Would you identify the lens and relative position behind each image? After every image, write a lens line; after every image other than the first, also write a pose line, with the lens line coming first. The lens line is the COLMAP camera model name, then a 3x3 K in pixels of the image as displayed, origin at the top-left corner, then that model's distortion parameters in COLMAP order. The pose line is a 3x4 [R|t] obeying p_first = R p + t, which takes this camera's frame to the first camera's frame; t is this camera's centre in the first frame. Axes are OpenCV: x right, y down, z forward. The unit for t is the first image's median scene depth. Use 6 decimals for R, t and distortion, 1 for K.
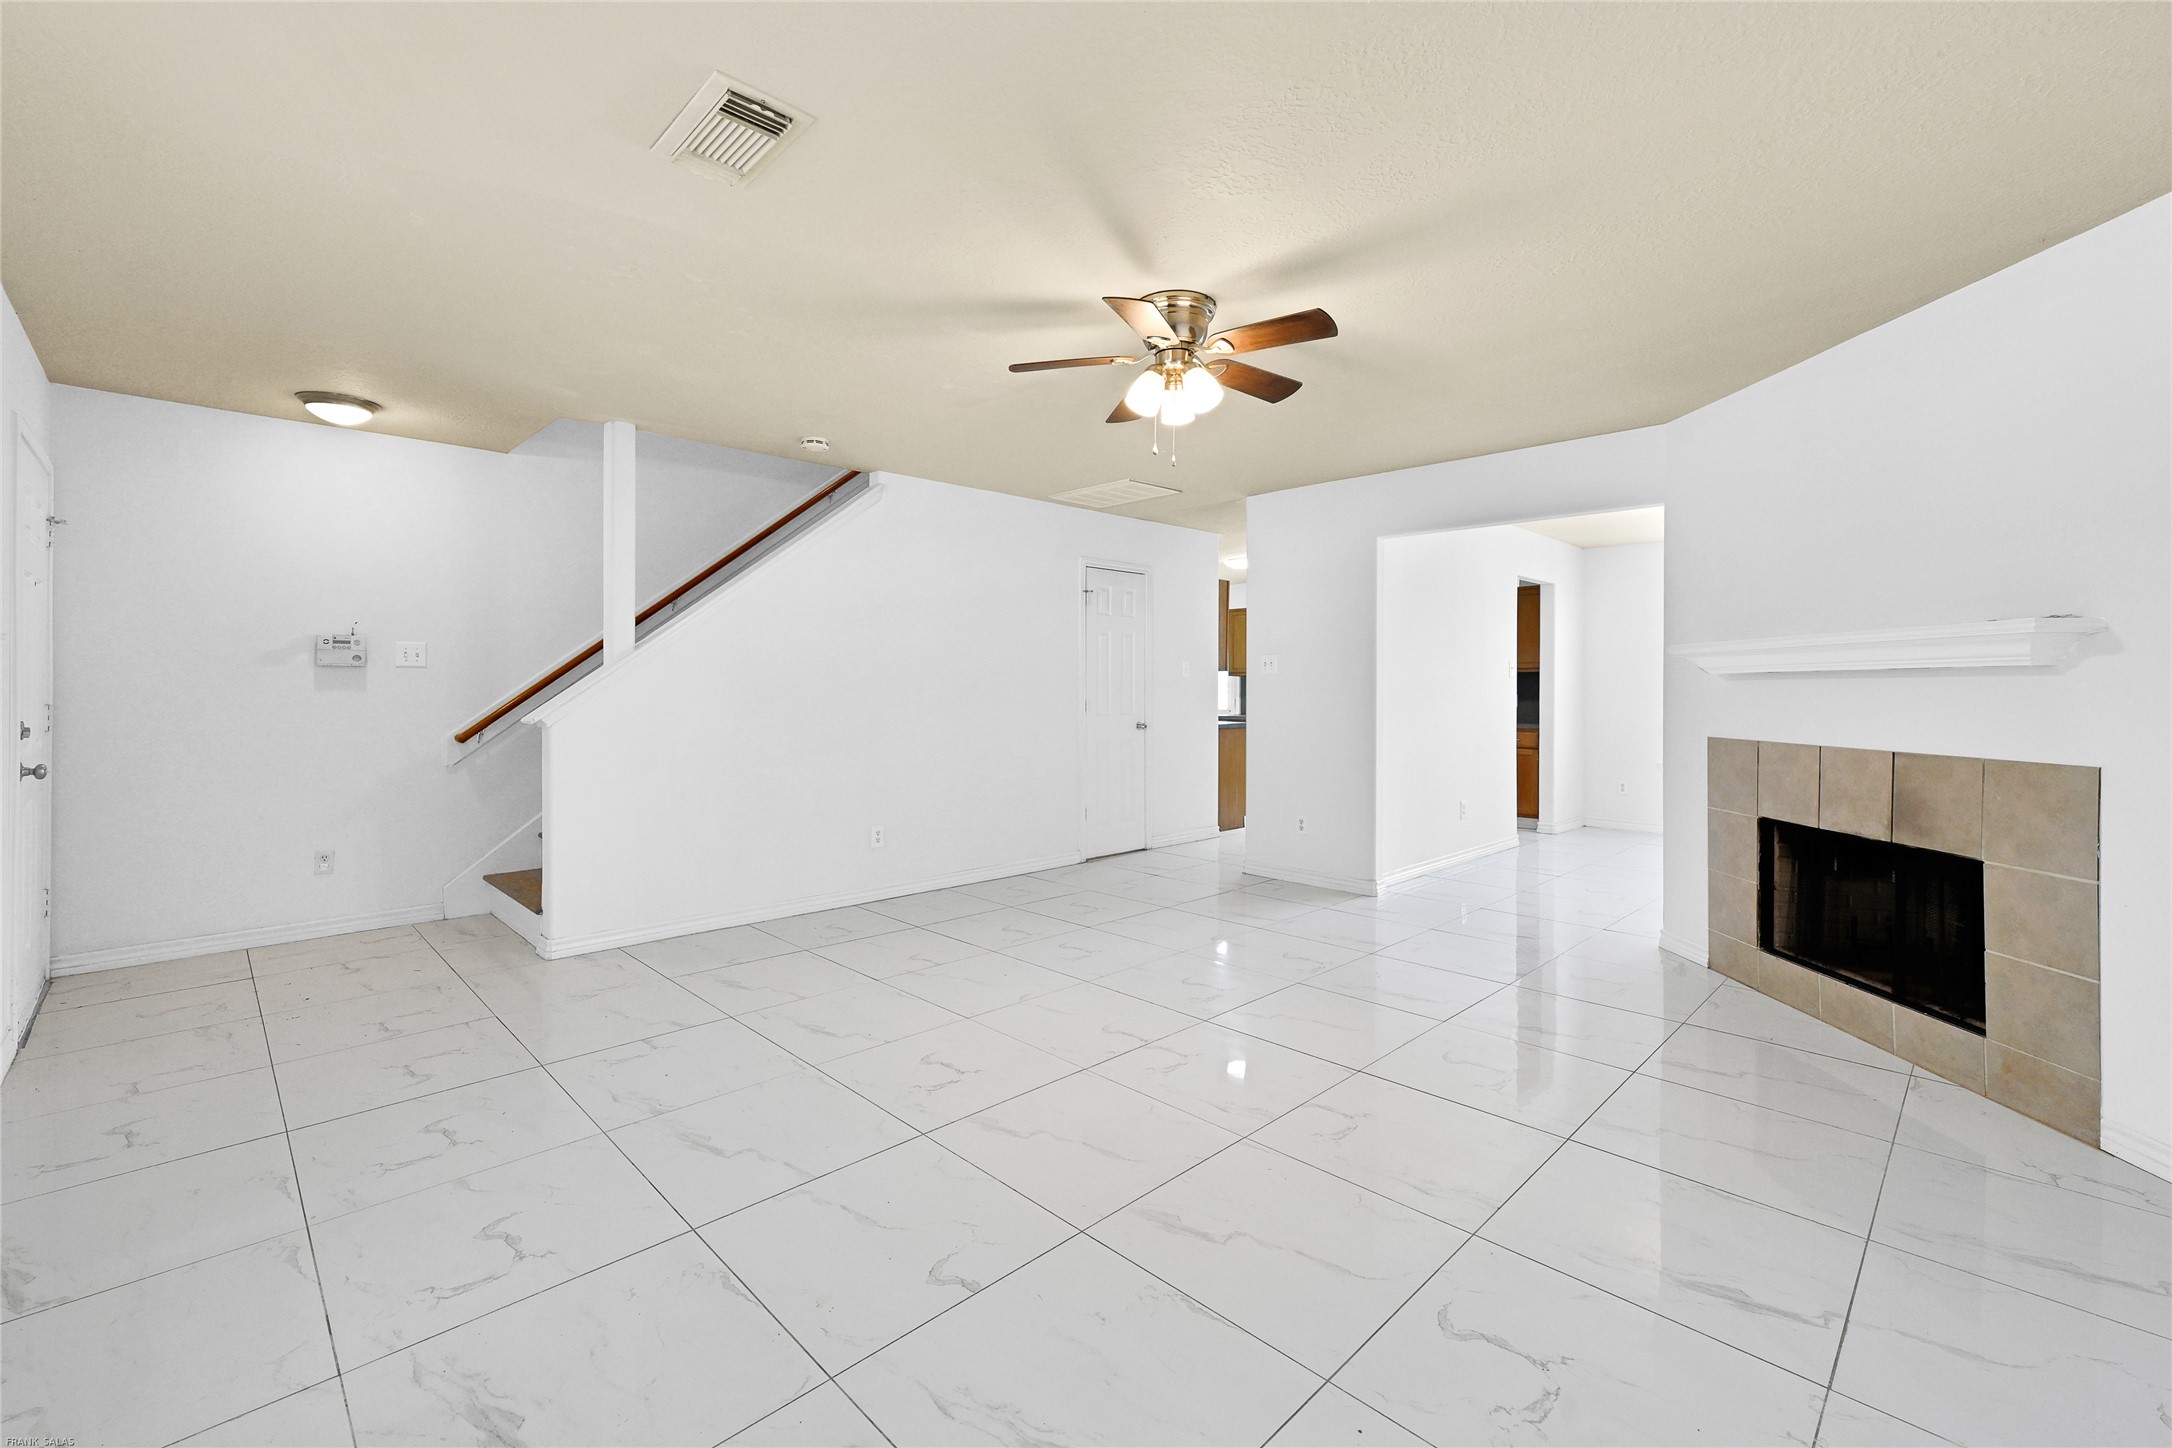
lens RADIAL K [[906.3, 0, 1100.1], [0, 906.3, 710.0], [0, 0, 1]] dist [-0.000256, -0.000199]
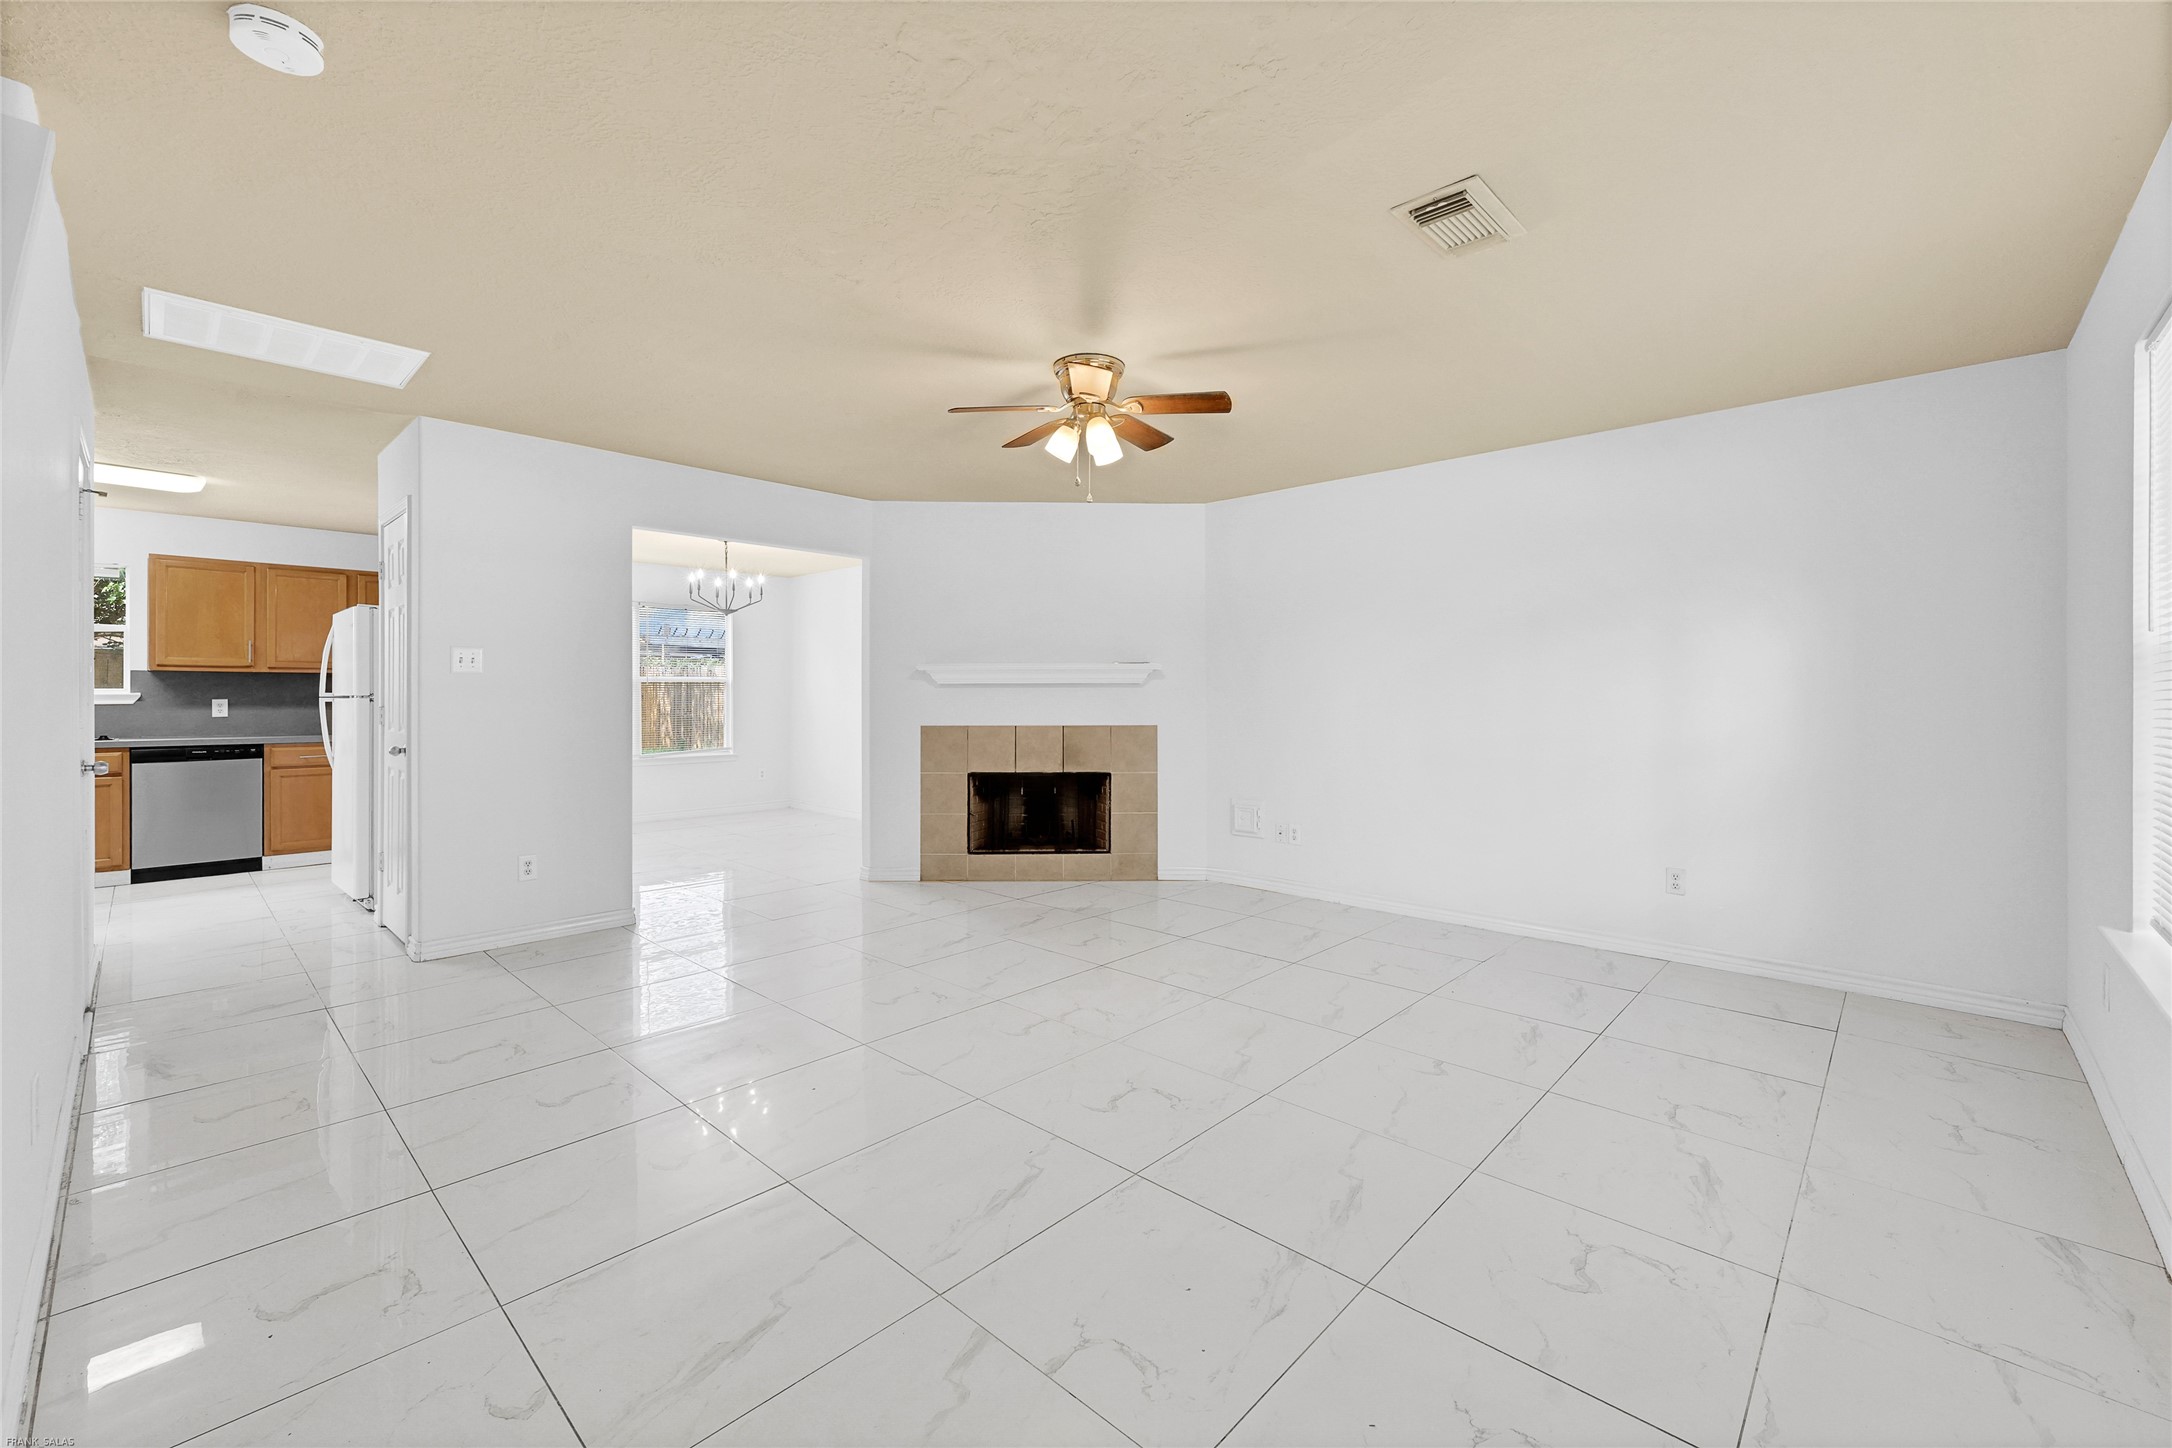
lens RADIAL K [[885.8, 0, 1079.3], [0, 885.8, 709.5], [0, 0, 1]] dist [-0.001634, 0.000006]
pose [[-0.026214, -0.018502, 0.999485, -1.043378], [0.023716, 0.999536, 0.019125, -0.024389], [-0.999375, 0.024205, -0.025763, 1.027083]]
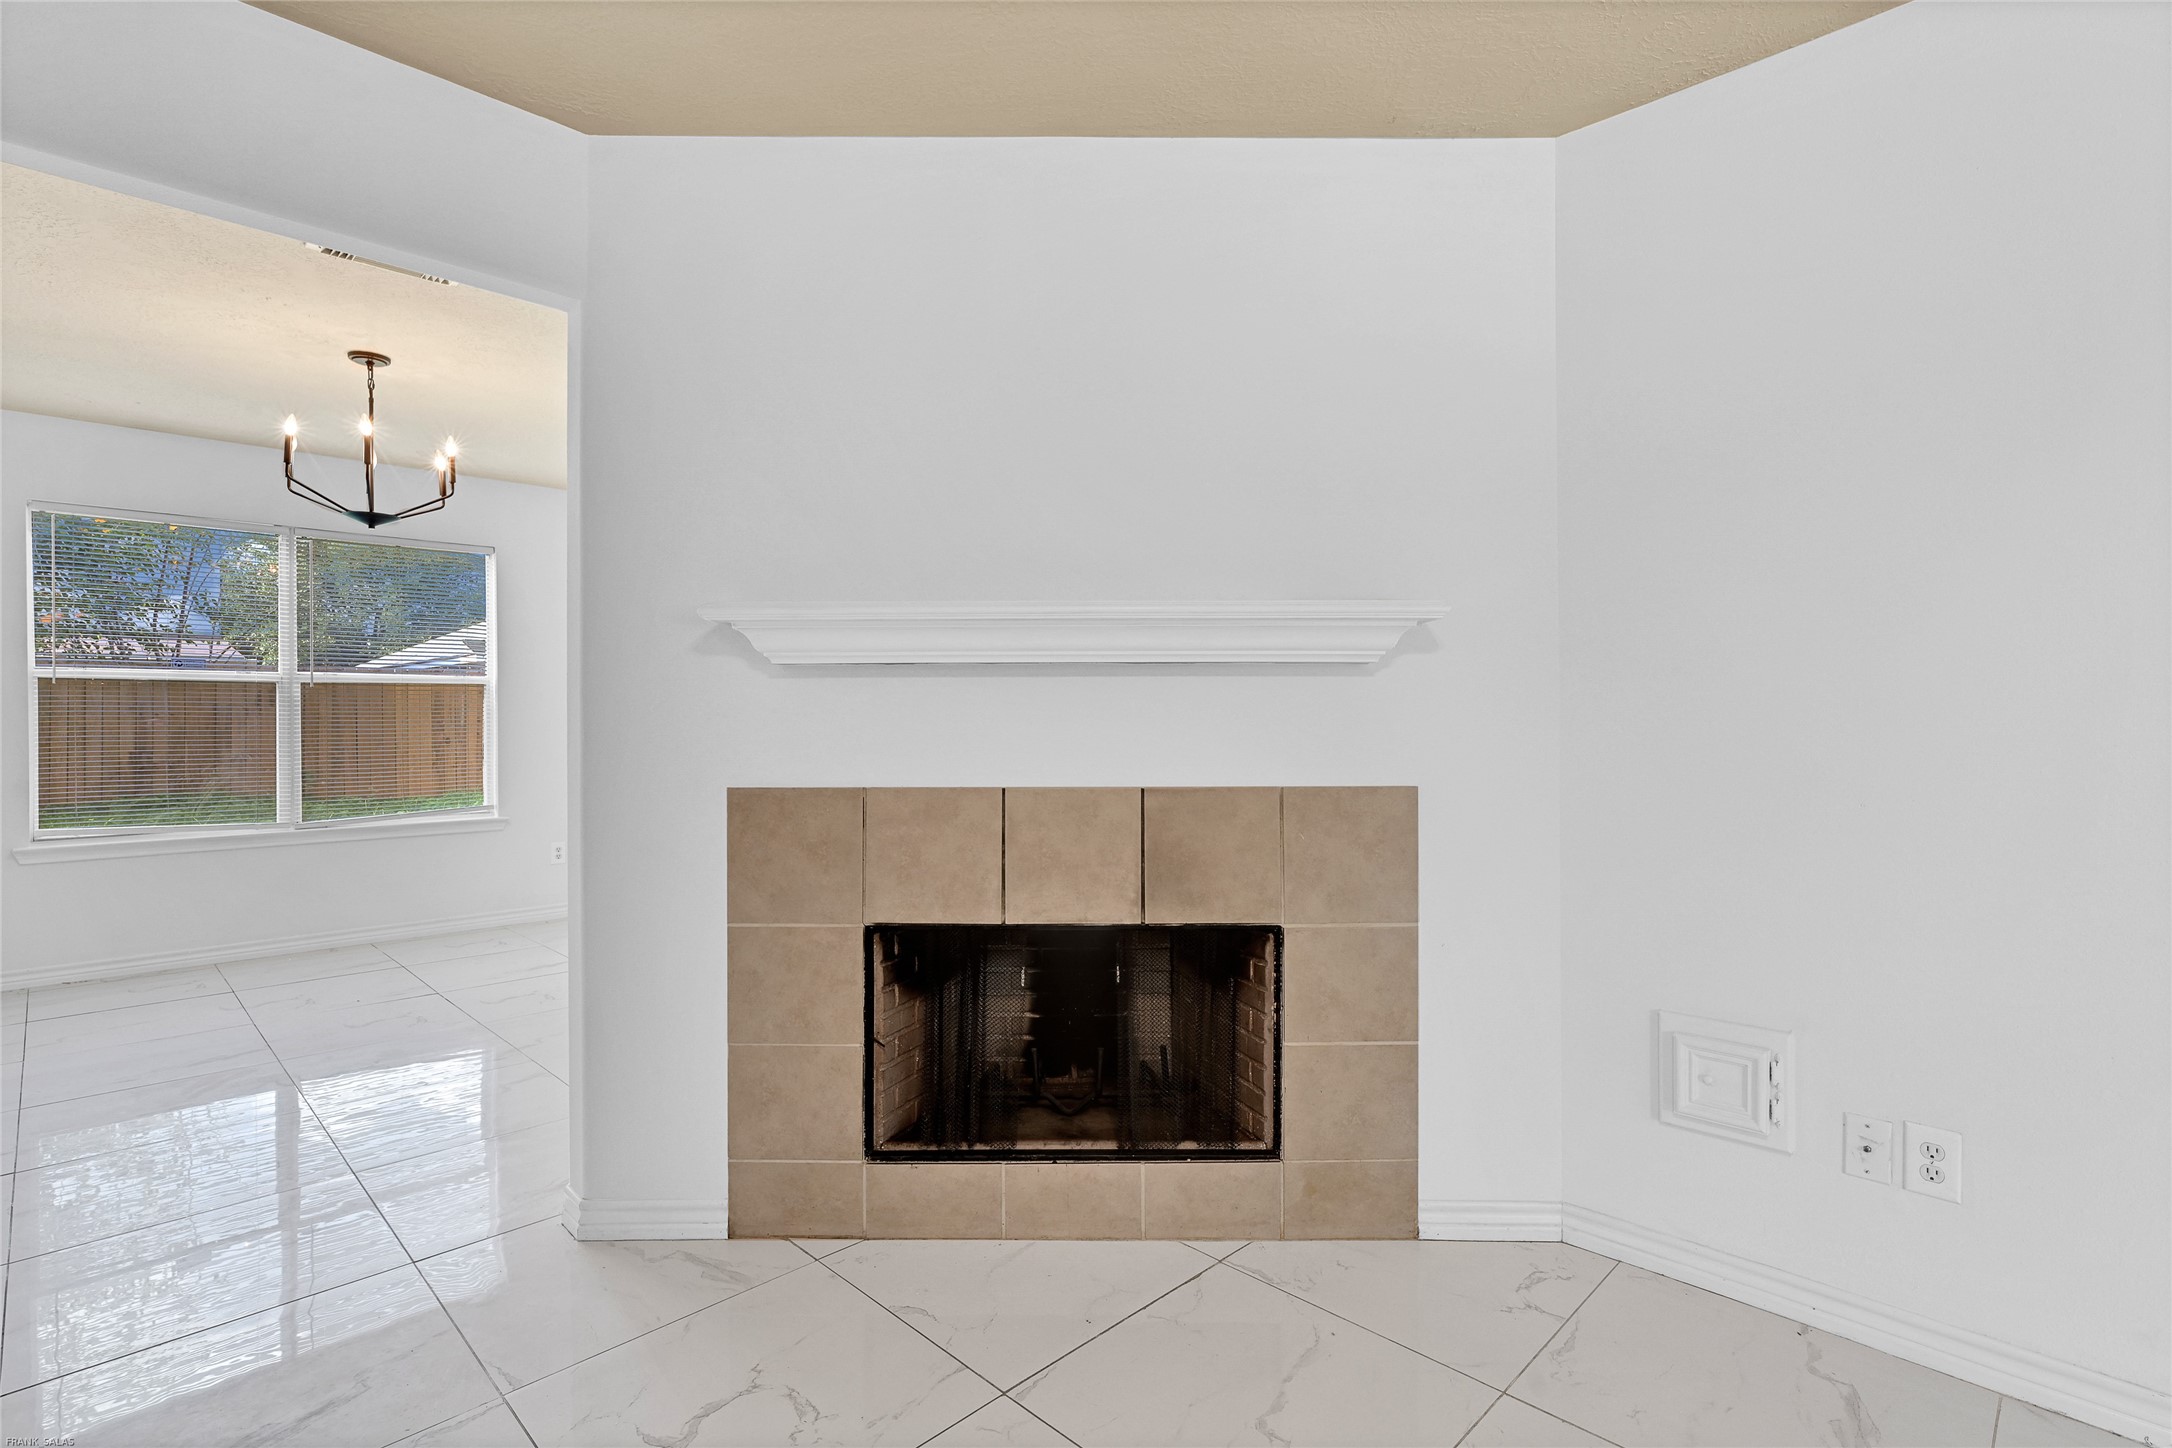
lens RADIAL K [[1024.4, 0, 1076.5], [0, 1024.4, 718.5], [0, 0, 1]] dist [-0.003139, -0.000152]
pose [[0.004928, -0.004988, 0.999975, 0.125505], [0.024229, 0.999695, 0.004867, -0.009391], [-0.999694, 0.024205, 0.005048, 1.057502]]
